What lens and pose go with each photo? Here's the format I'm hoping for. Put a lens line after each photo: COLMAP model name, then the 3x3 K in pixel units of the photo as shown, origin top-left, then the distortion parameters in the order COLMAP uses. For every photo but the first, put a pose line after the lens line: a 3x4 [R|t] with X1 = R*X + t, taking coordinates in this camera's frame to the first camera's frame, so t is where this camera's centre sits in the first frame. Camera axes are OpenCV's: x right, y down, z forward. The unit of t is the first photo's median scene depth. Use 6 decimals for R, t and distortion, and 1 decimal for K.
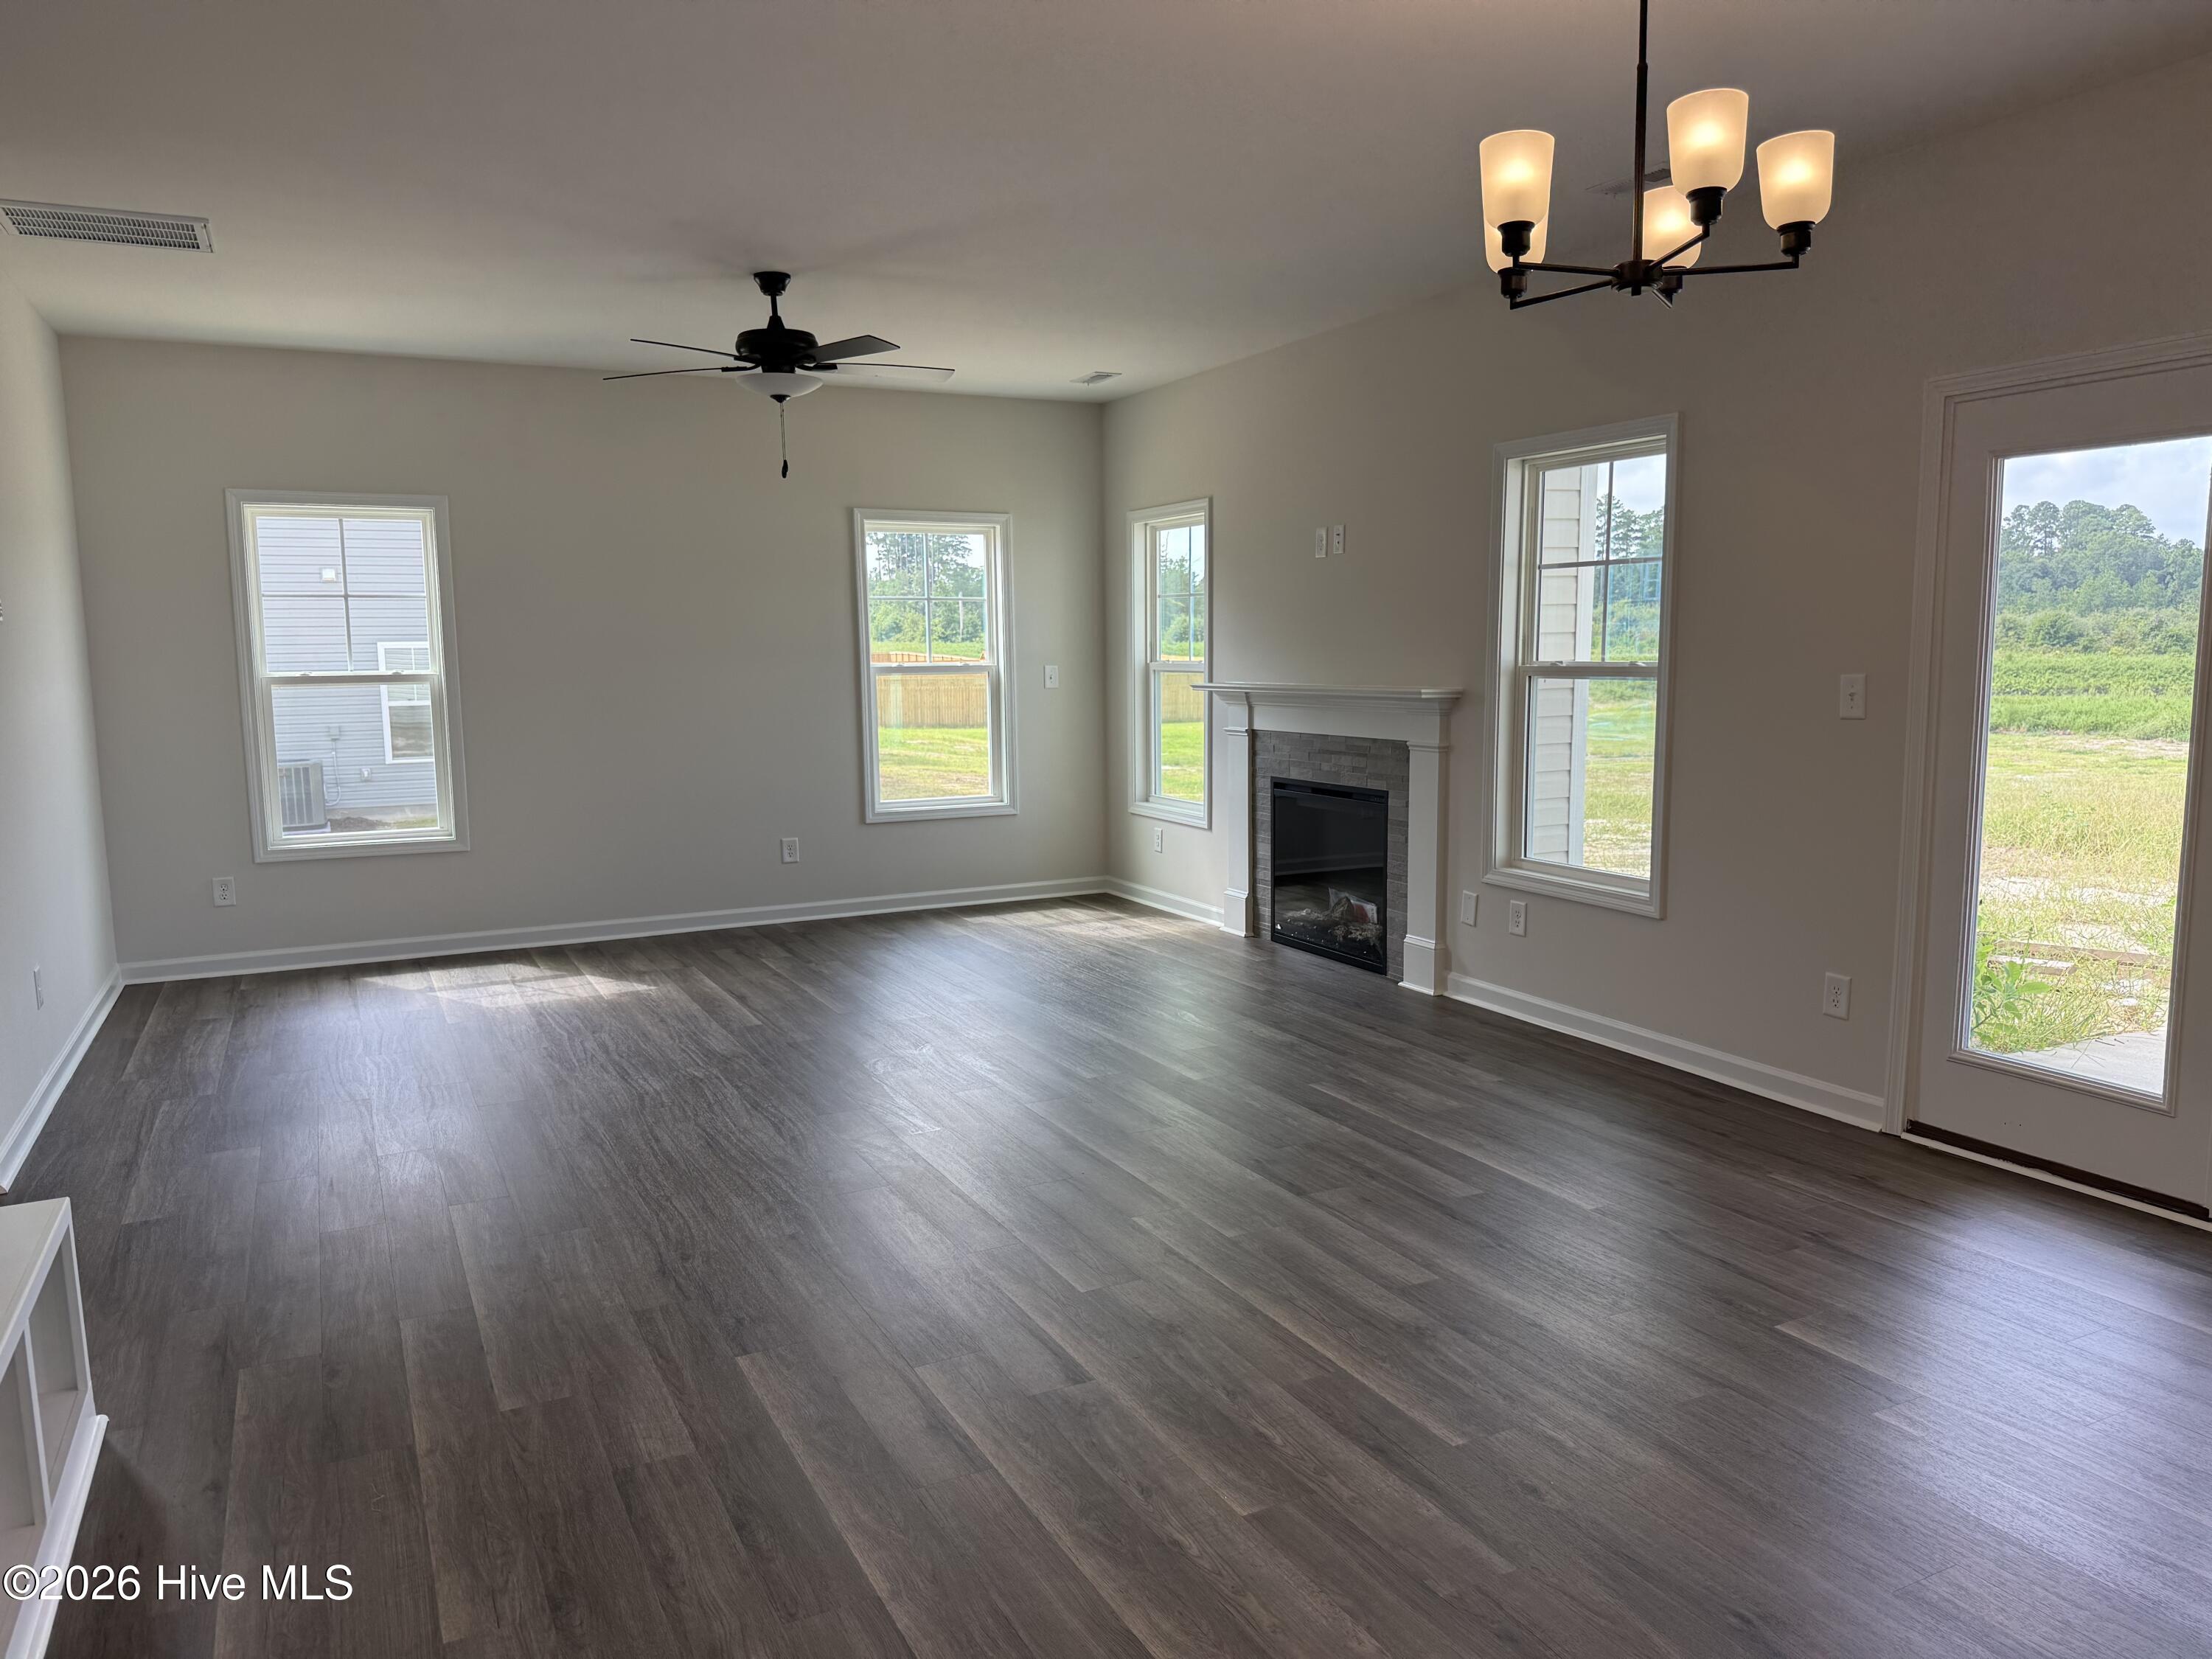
lens RADIAL K [[1553.1, 0, 1112.9], [0, 1553.1, 831.9], [0, 0, 1]] dist [0.054000, -0.076930]
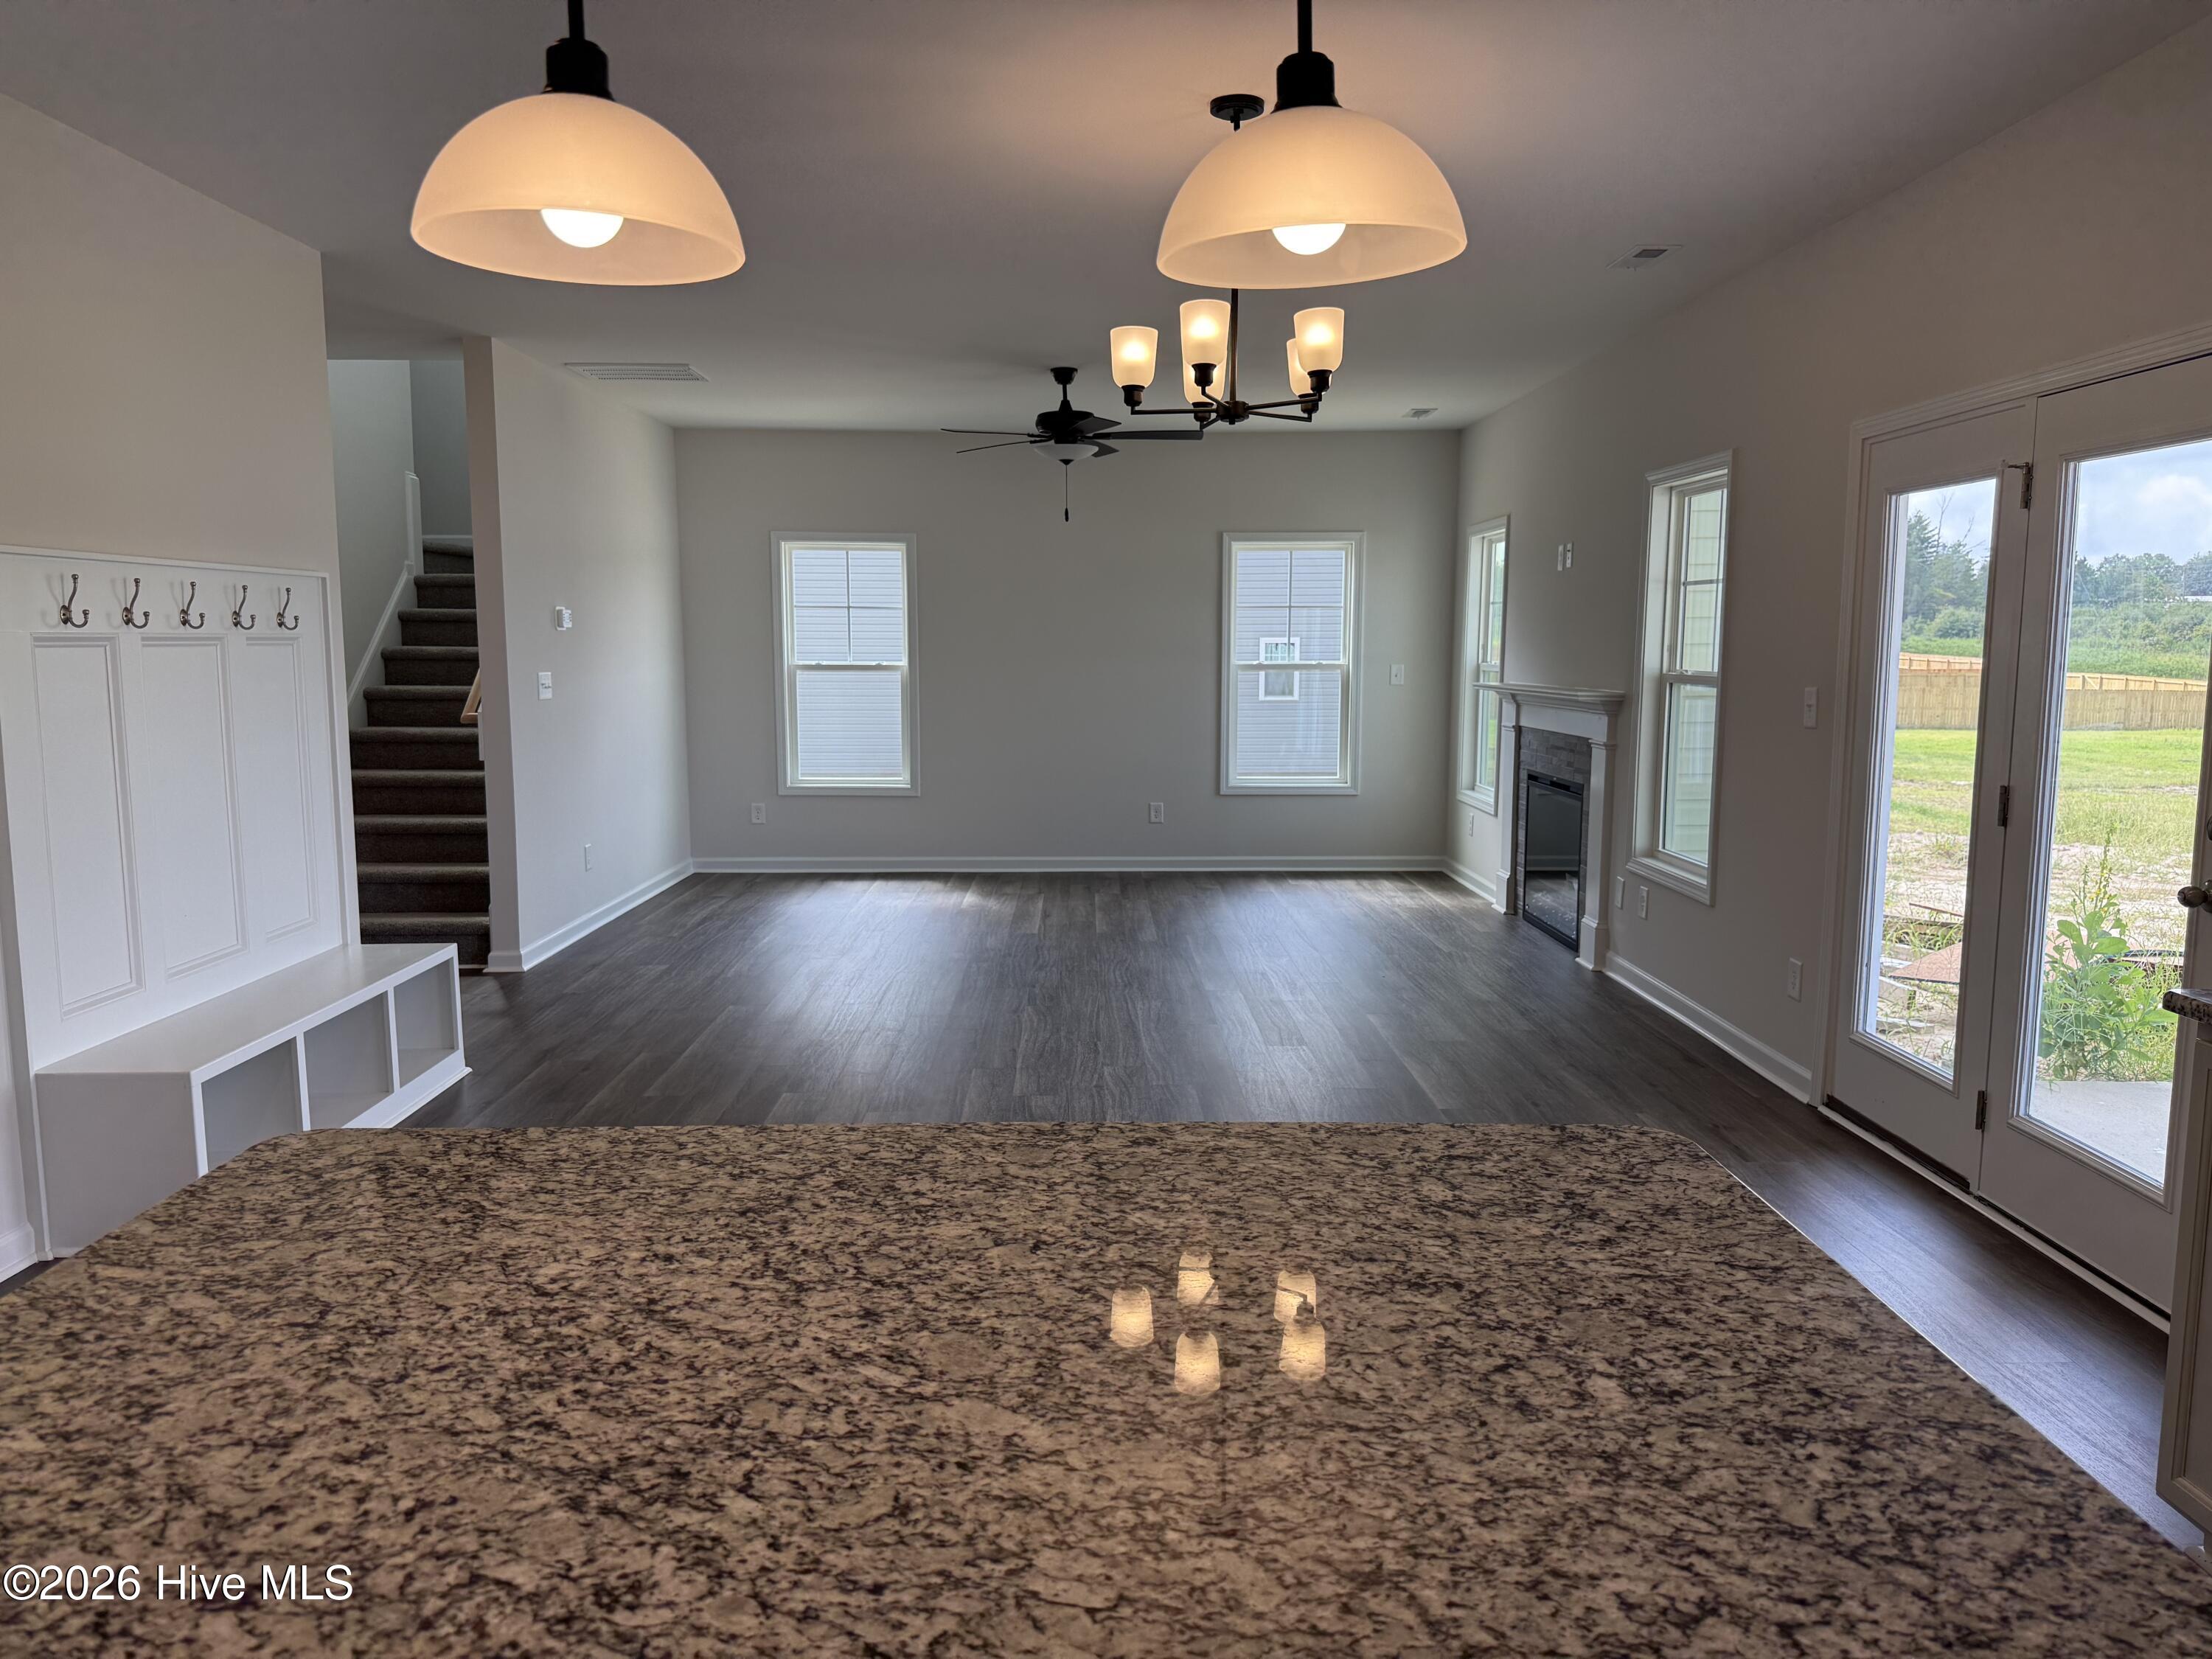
lens RADIAL K [[1553.1, 0, 1091.7], [0, 1553.1, 818.7], [0, 0, 1]] dist [0.054000, -0.076930]
pose [[0.893915, 0.061067, -0.444058, 0.337641], [-0.062995, 0.997959, 0.010426, 0.007955], [0.443789, 0.018653, 0.895937, -0.135172]]
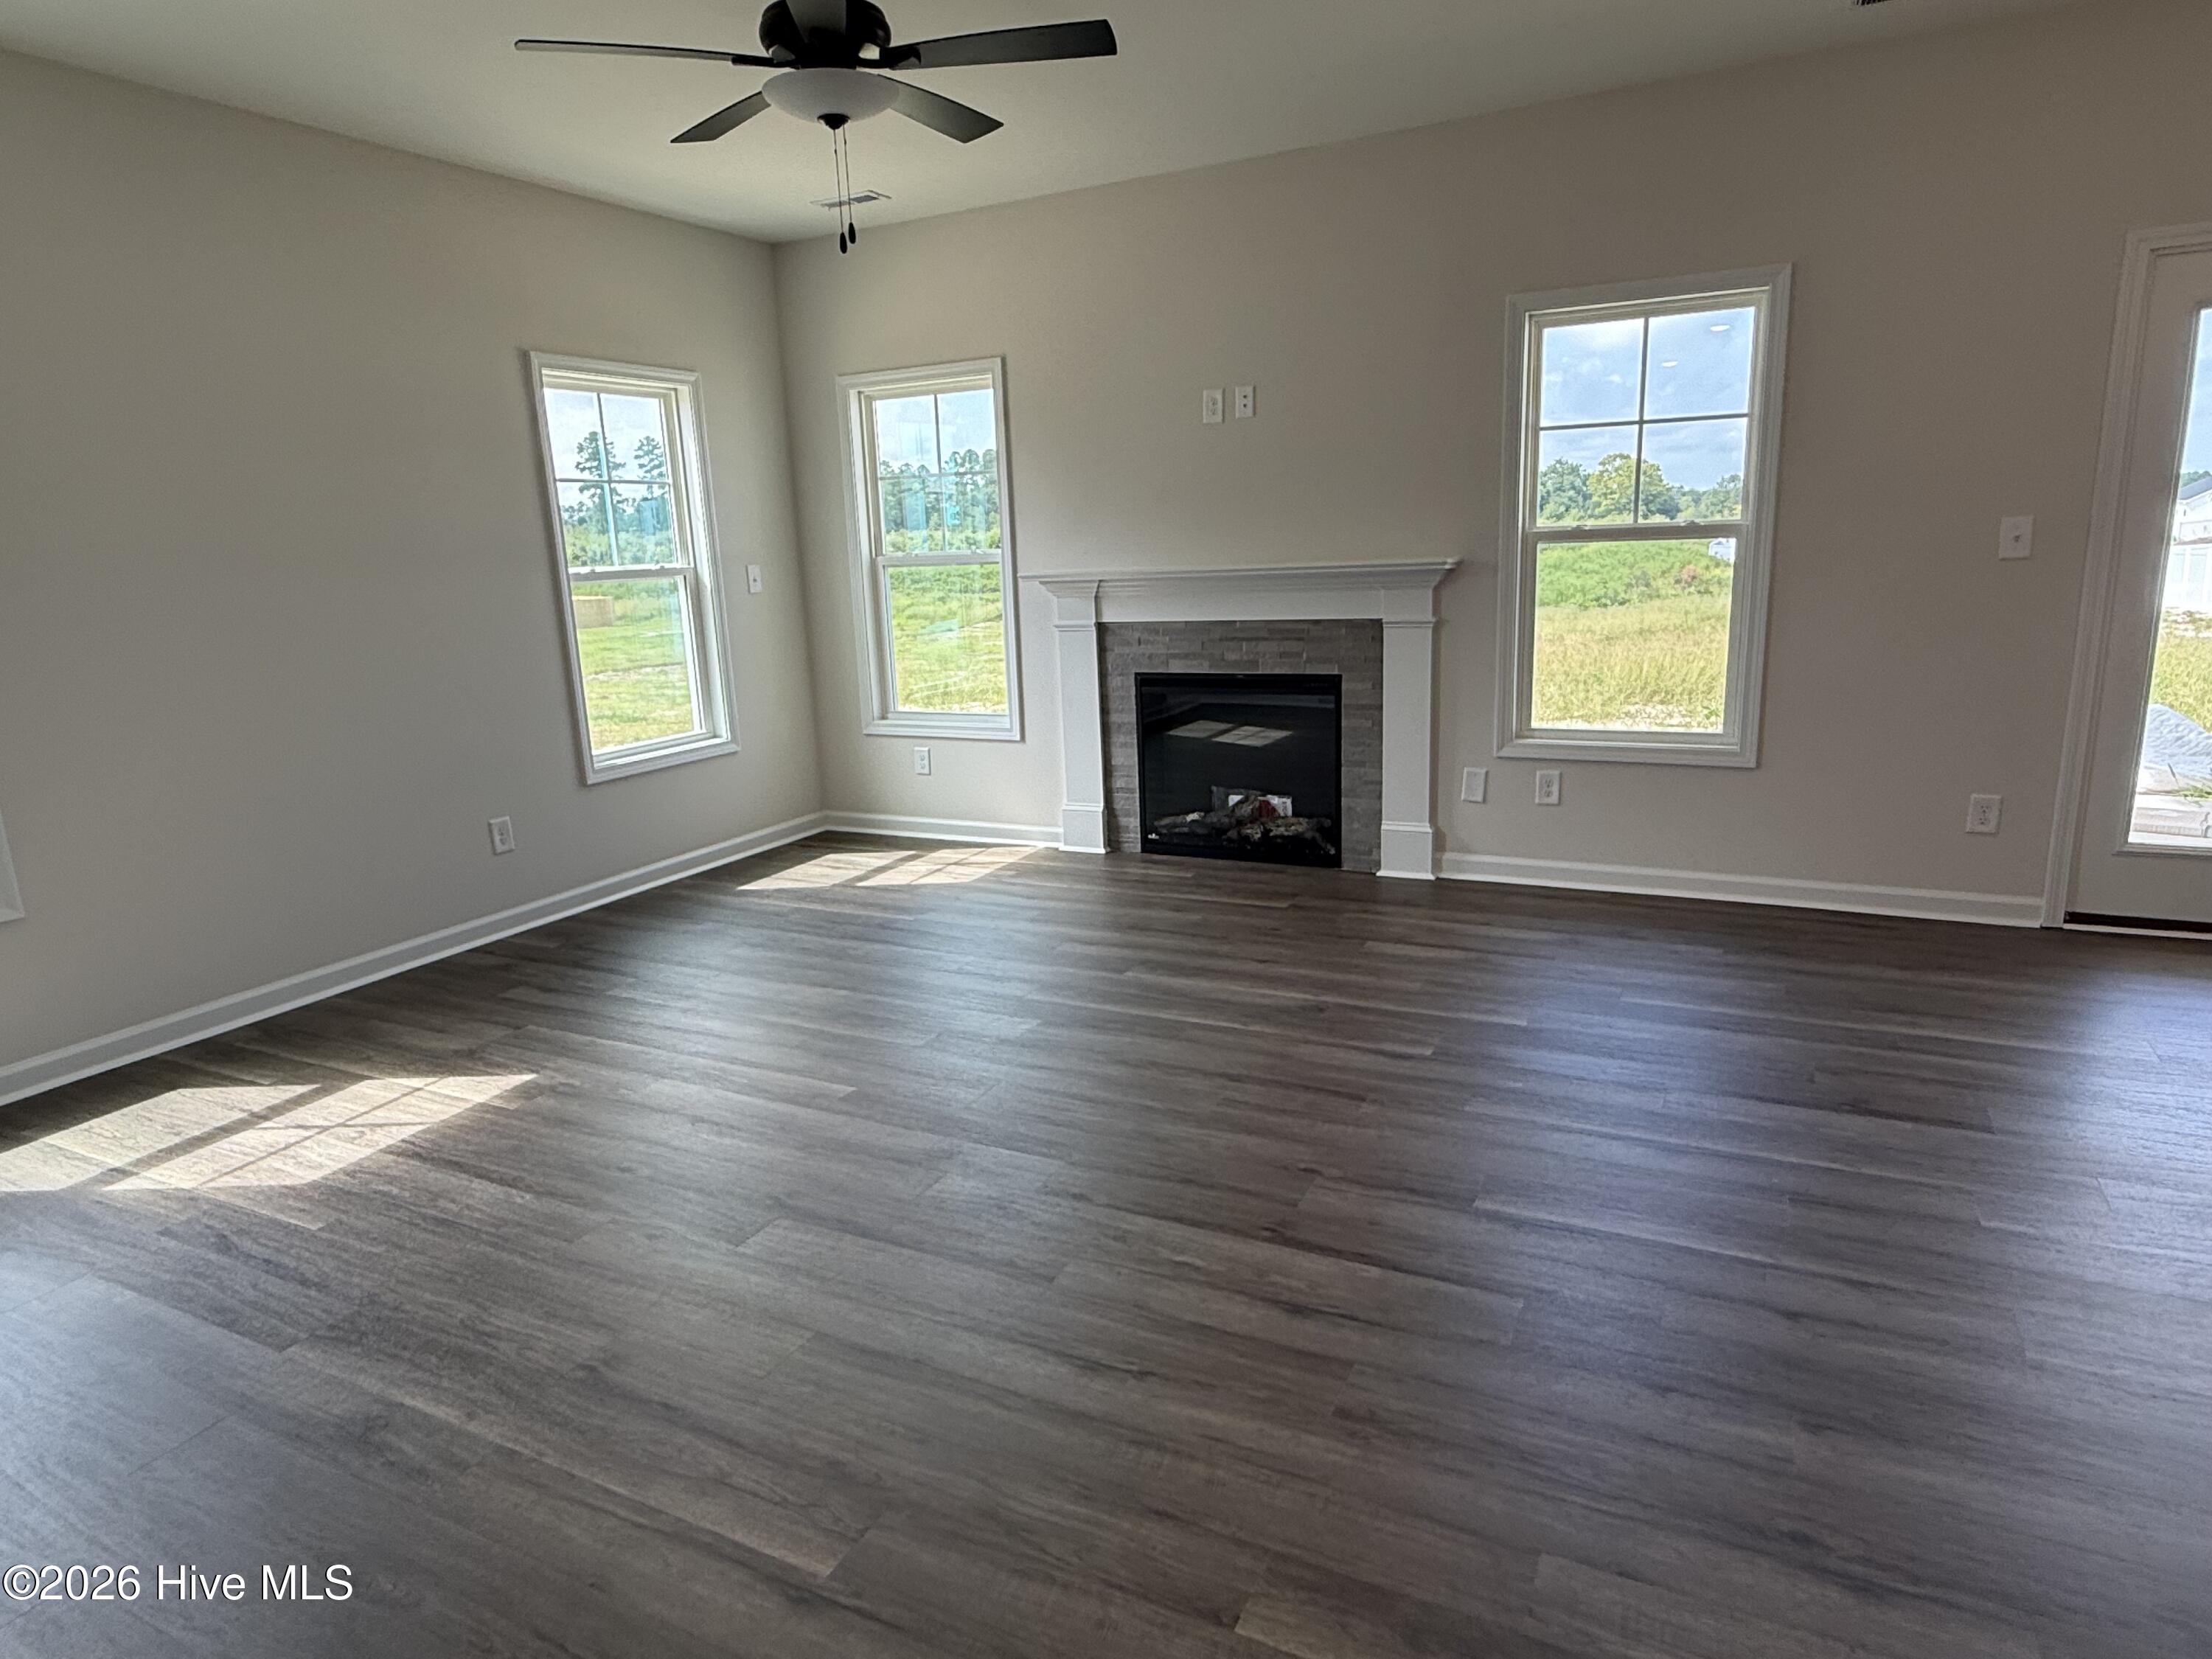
lens RADIAL K [[1305.2, 0, 1085.6], [0, 1305.2, 833.4], [0, 0, 1]] dist [-0.001049, -0.000809]
pose [[0.811861, -0.149989, 0.564257, -0.386134], [0.103261, 0.988091, 0.114077, -0.035307], [-0.574647, -0.034348, 0.817680, 0.414419]]
